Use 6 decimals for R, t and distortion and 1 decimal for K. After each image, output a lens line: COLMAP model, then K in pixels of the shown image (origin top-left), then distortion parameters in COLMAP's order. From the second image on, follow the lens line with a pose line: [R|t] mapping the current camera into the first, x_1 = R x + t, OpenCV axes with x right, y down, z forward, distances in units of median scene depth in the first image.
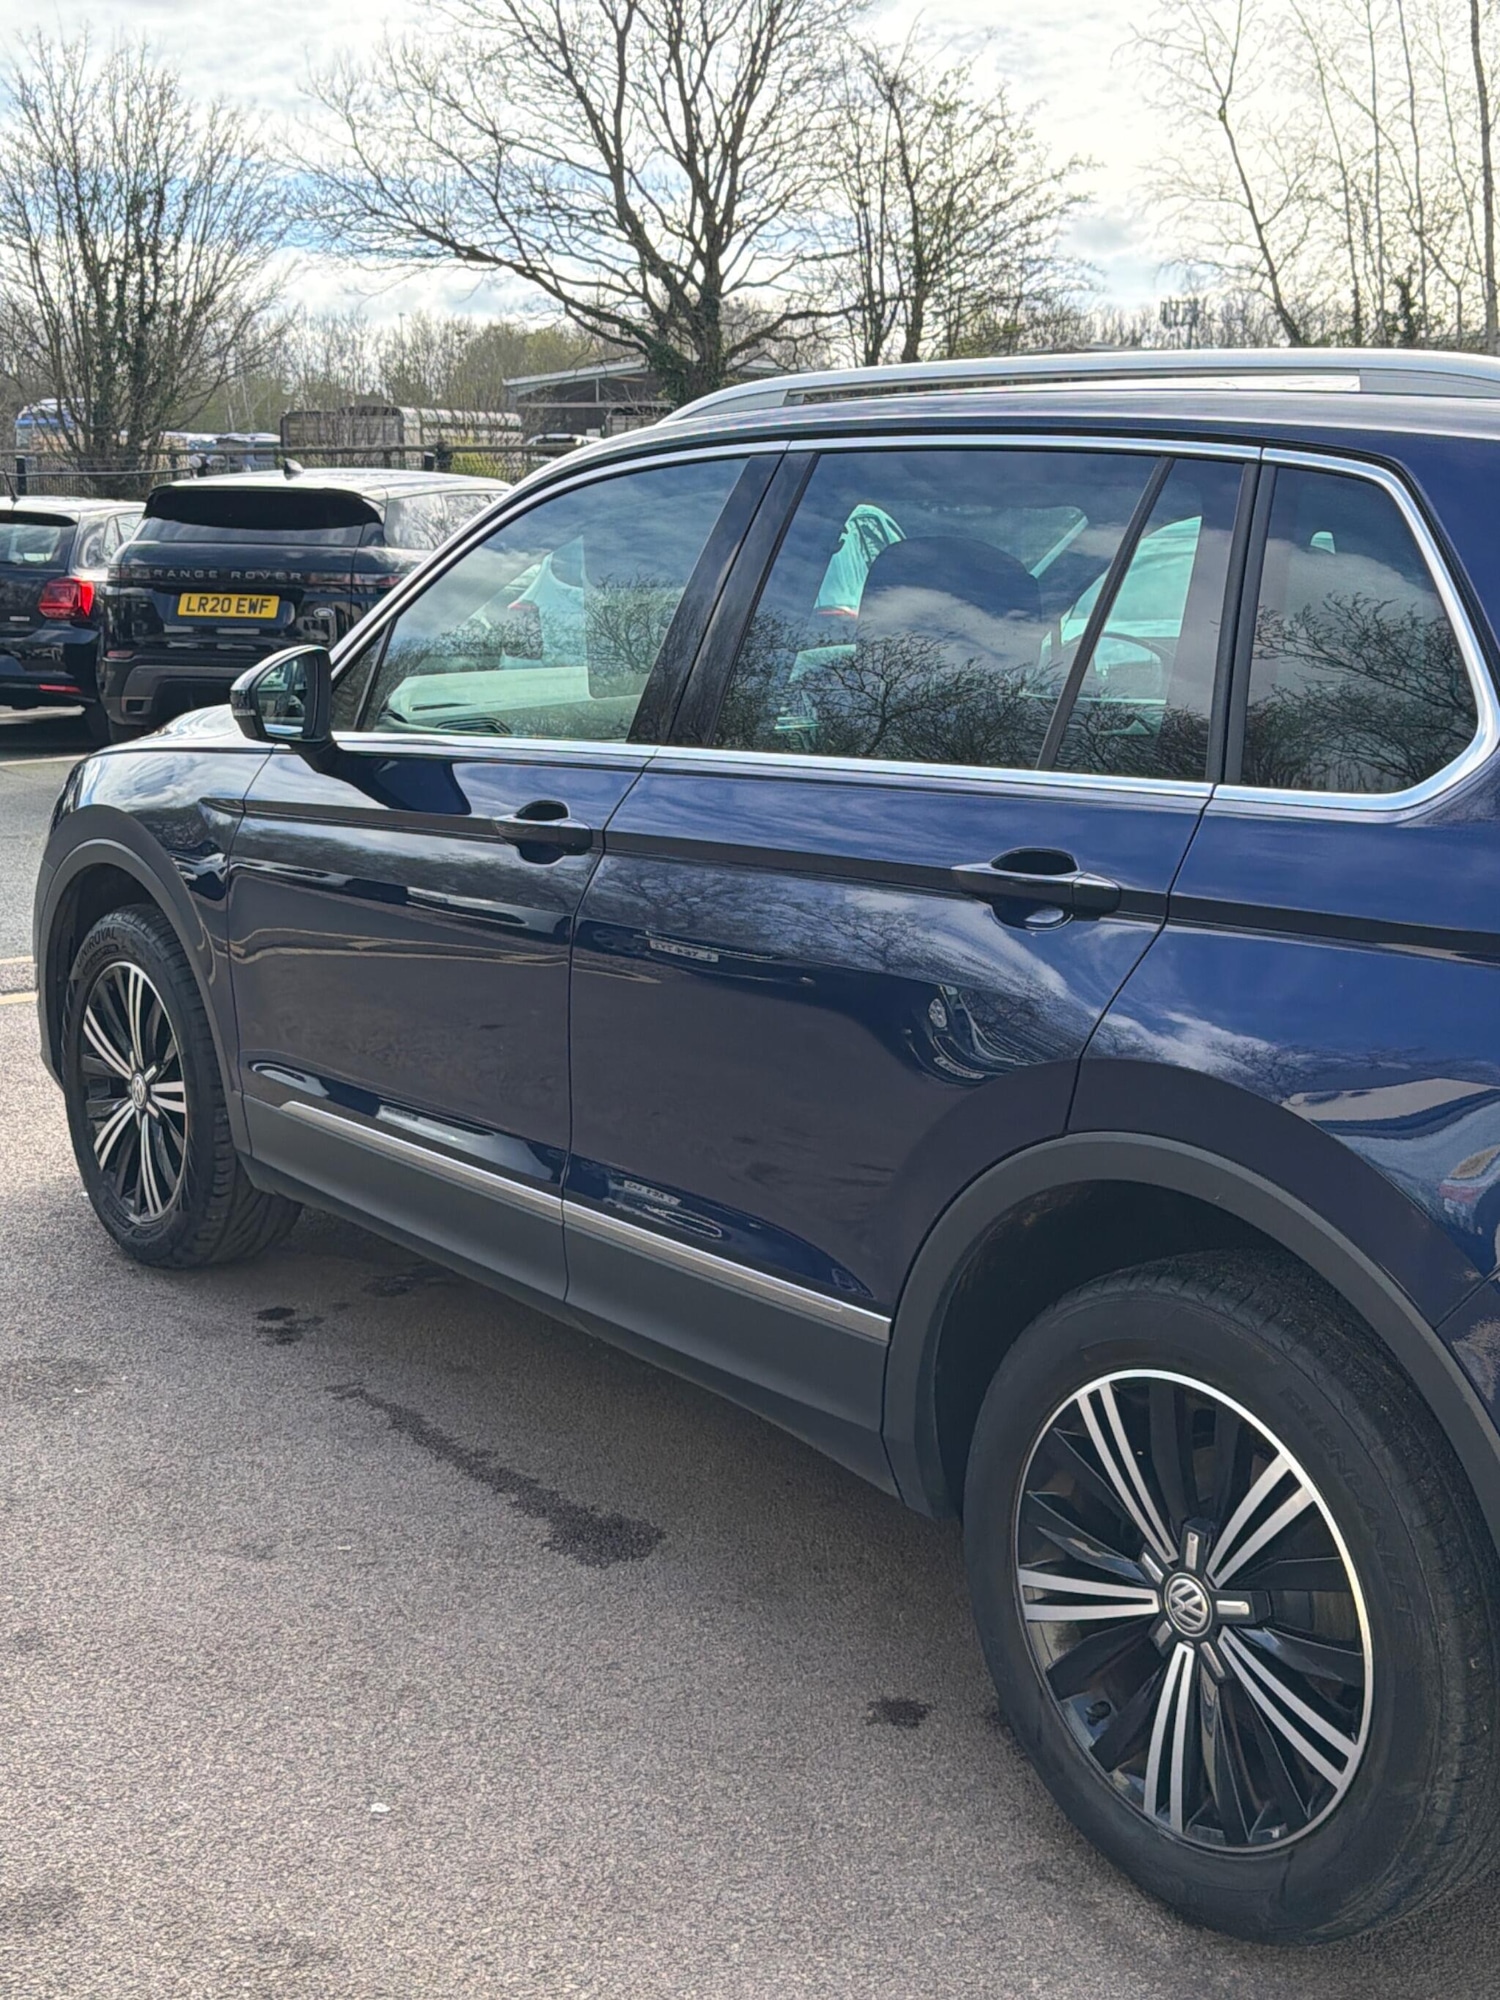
lens RADIAL K [[1403.4, 0, 739.7], [0, 1403.4, 990.0], [0, 0, 1]] dist [0.053631, -0.061004]
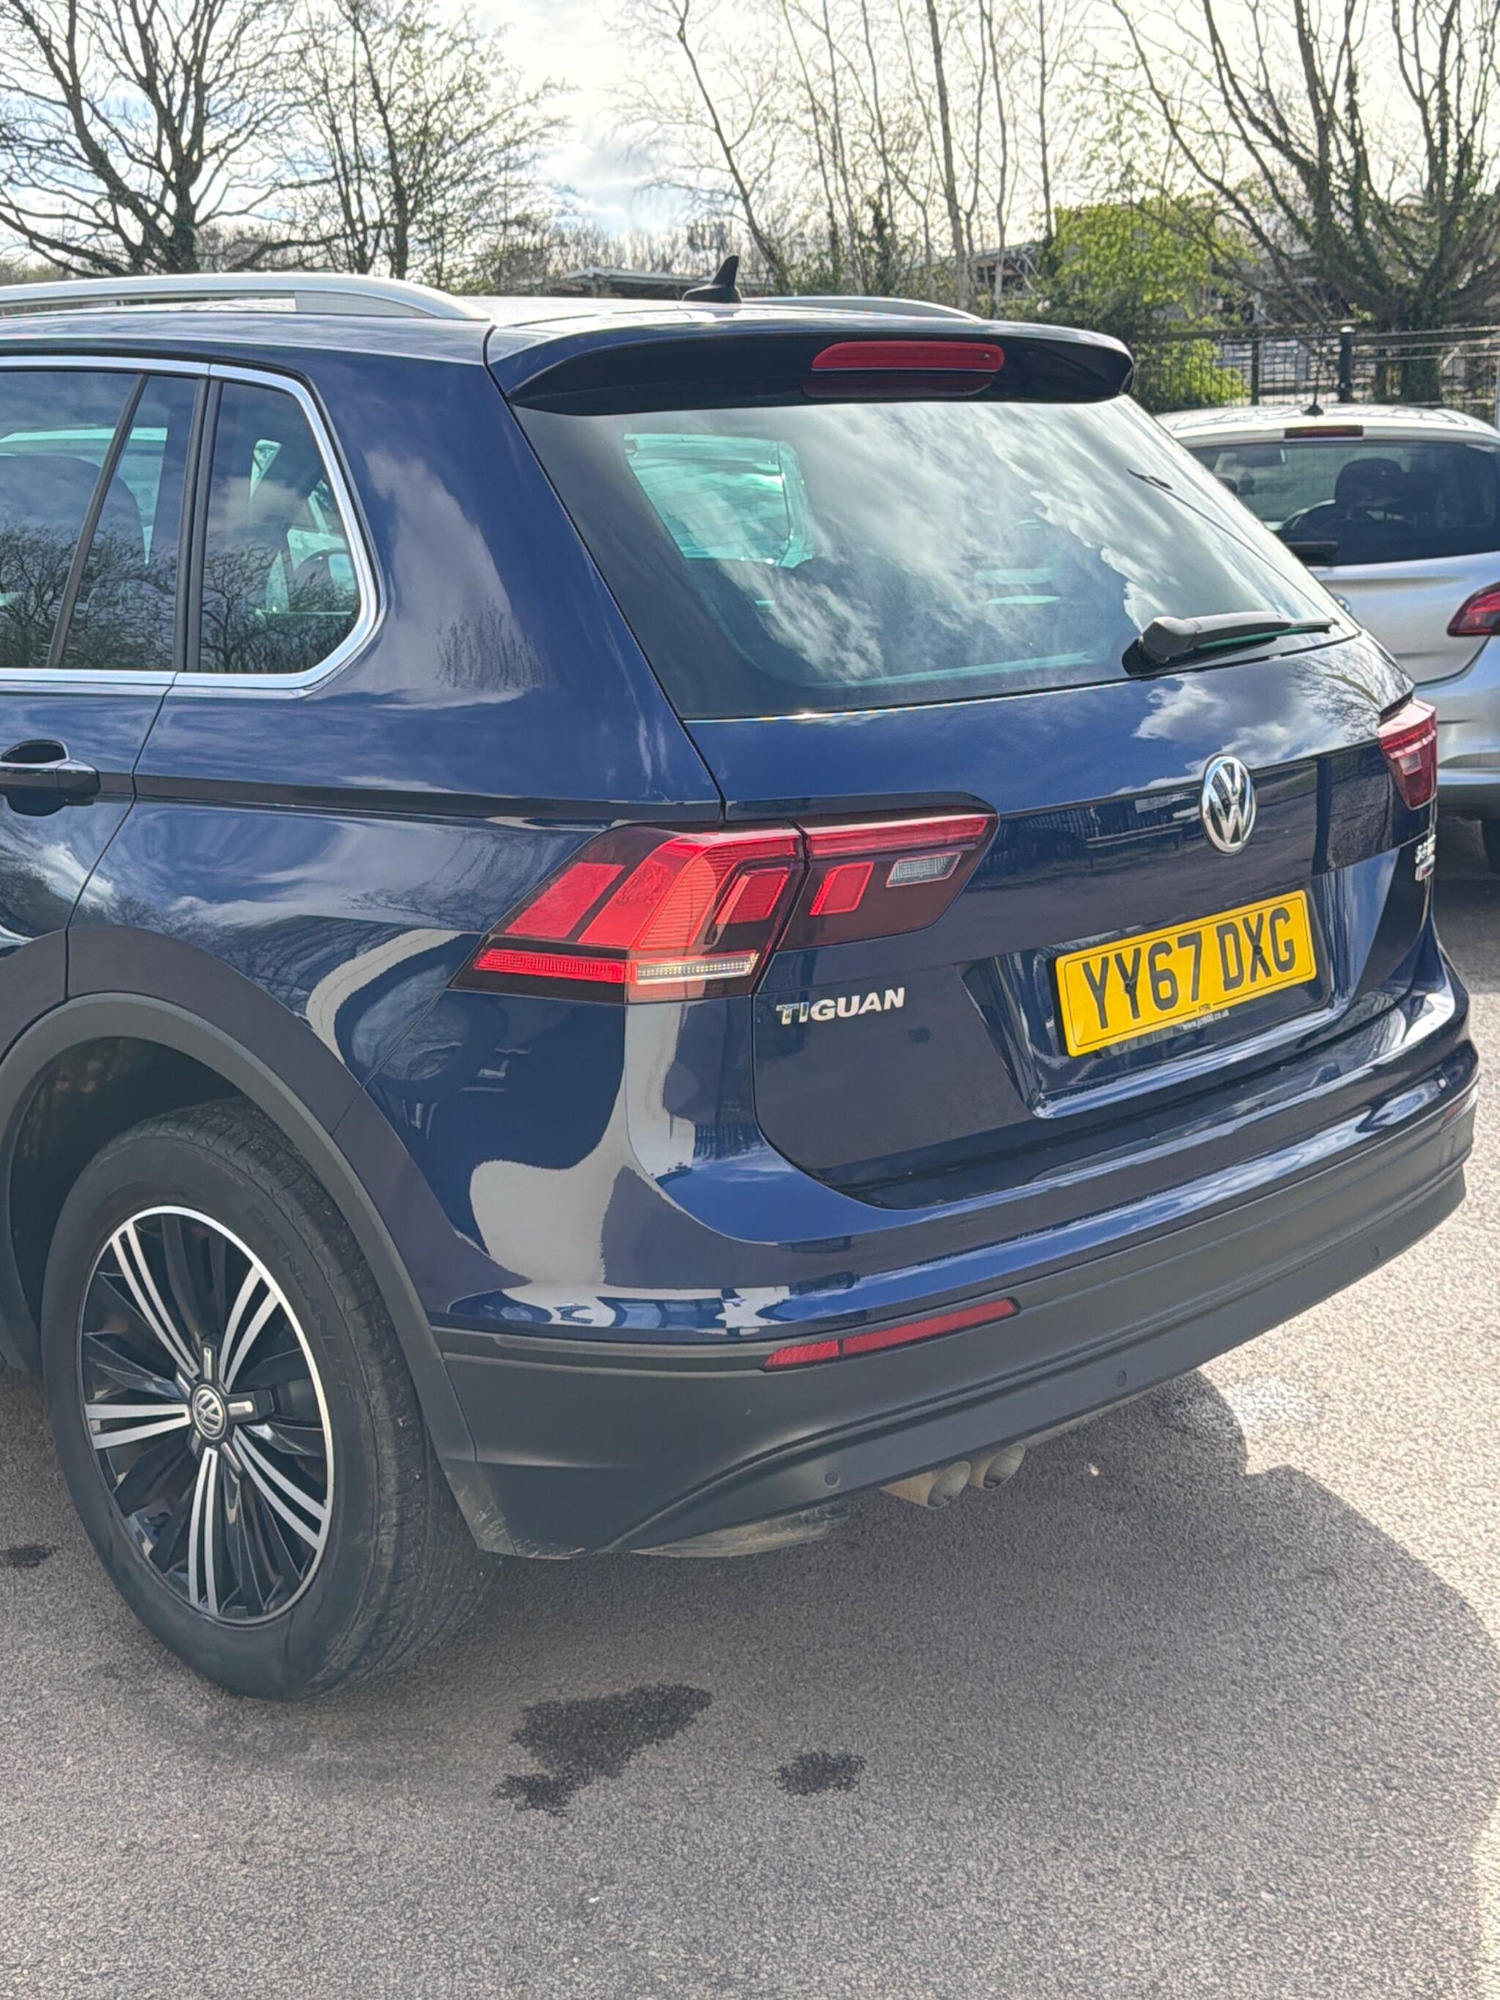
lens RADIAL K [[1491.1, 0, 751.1], [0, 1491.1, 994.3], [0, 0, 1]] dist [0.054981, -0.070475]
pose [[0.990015, -0.078018, 0.117405, 0.202660], [0.075788, 0.996851, 0.023351, 0.035984], [-0.118857, -0.014220, 0.992810, -0.071048]]
